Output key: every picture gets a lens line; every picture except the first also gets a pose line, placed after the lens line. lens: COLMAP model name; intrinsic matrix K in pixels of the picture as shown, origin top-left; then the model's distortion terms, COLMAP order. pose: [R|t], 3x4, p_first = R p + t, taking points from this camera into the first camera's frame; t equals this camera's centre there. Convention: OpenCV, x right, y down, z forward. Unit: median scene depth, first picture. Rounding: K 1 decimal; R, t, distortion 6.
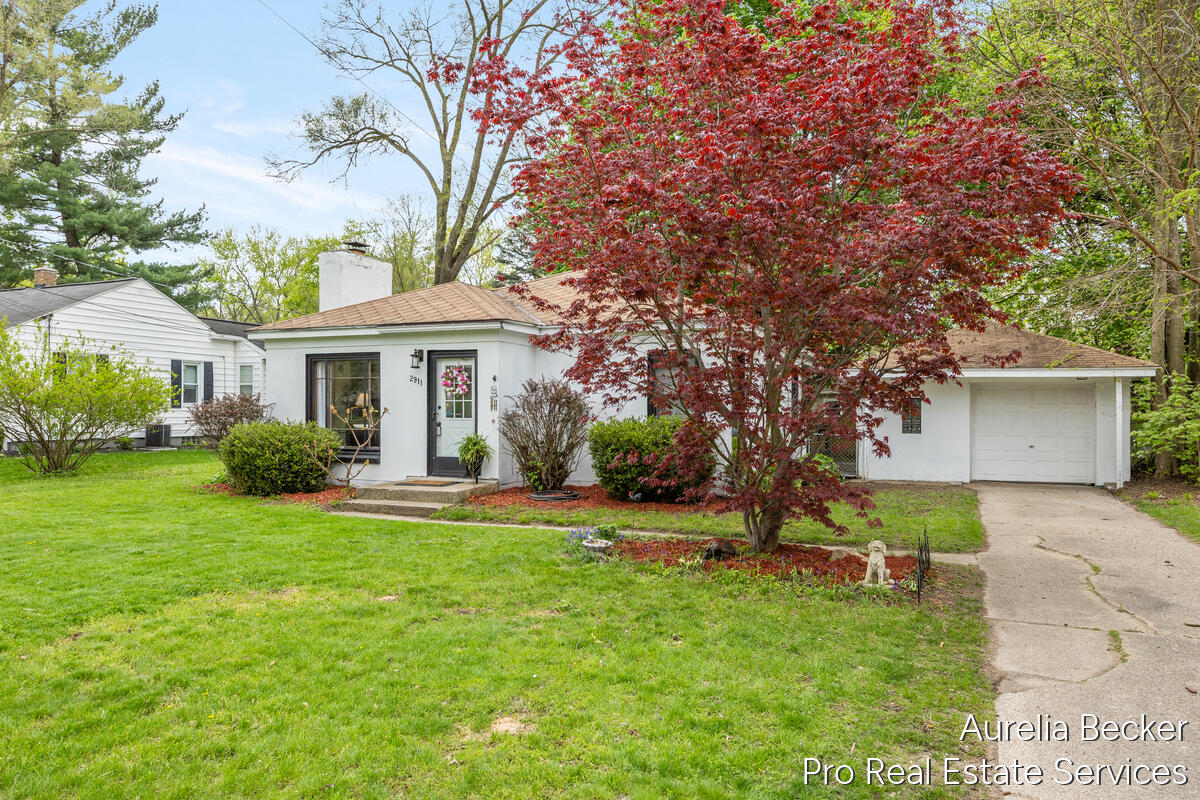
lens RADIAL K [[837.1, 0, 600.0], [0, 837.1, 400.0], [0, 0, 1]] dist [-0.000058, -0.000003]
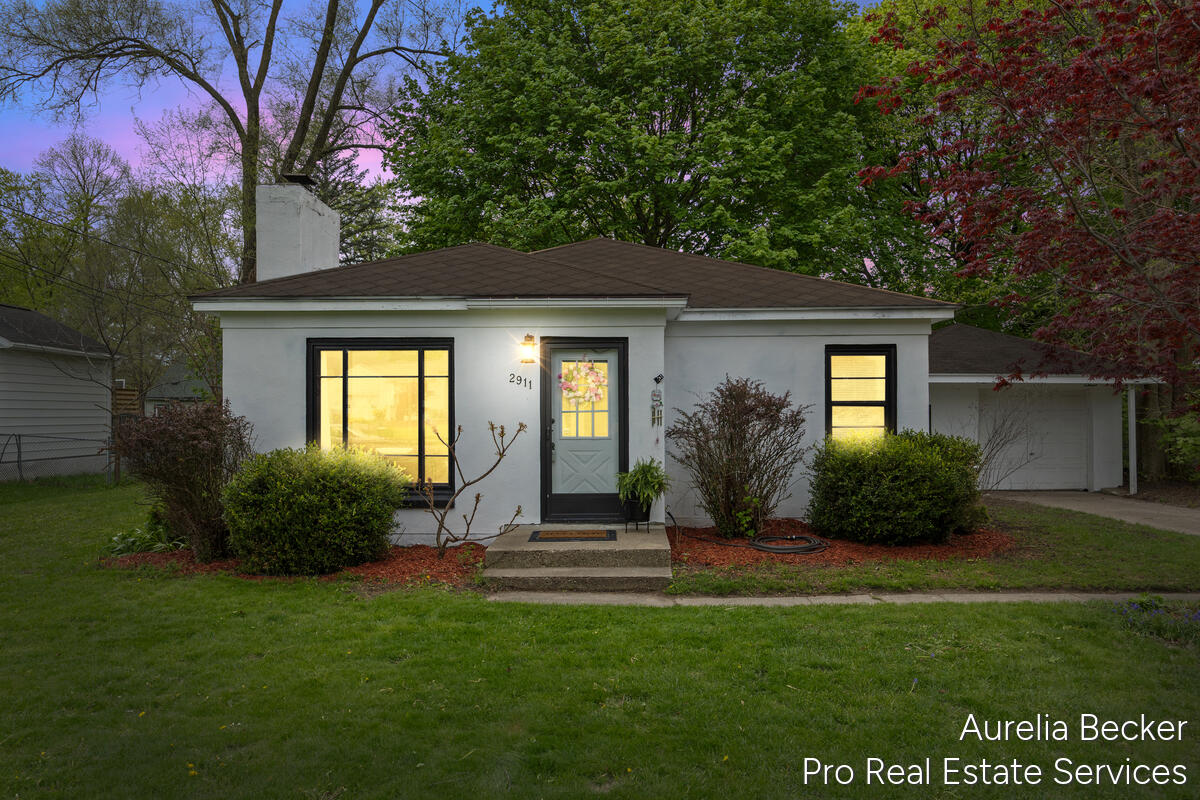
lens RADIAL K [[846.6, 0, 600.0], [0, 846.6, 400.0], [0, 0, 1]] dist [-0.003292, -0.001325]
pose [[0.917674, 0.000049, 0.397335, -0.437978], [0.002625, 0.999977, -0.006186, -0.004097], [-0.397326, 0.006720, 0.917653, 0.359553]]
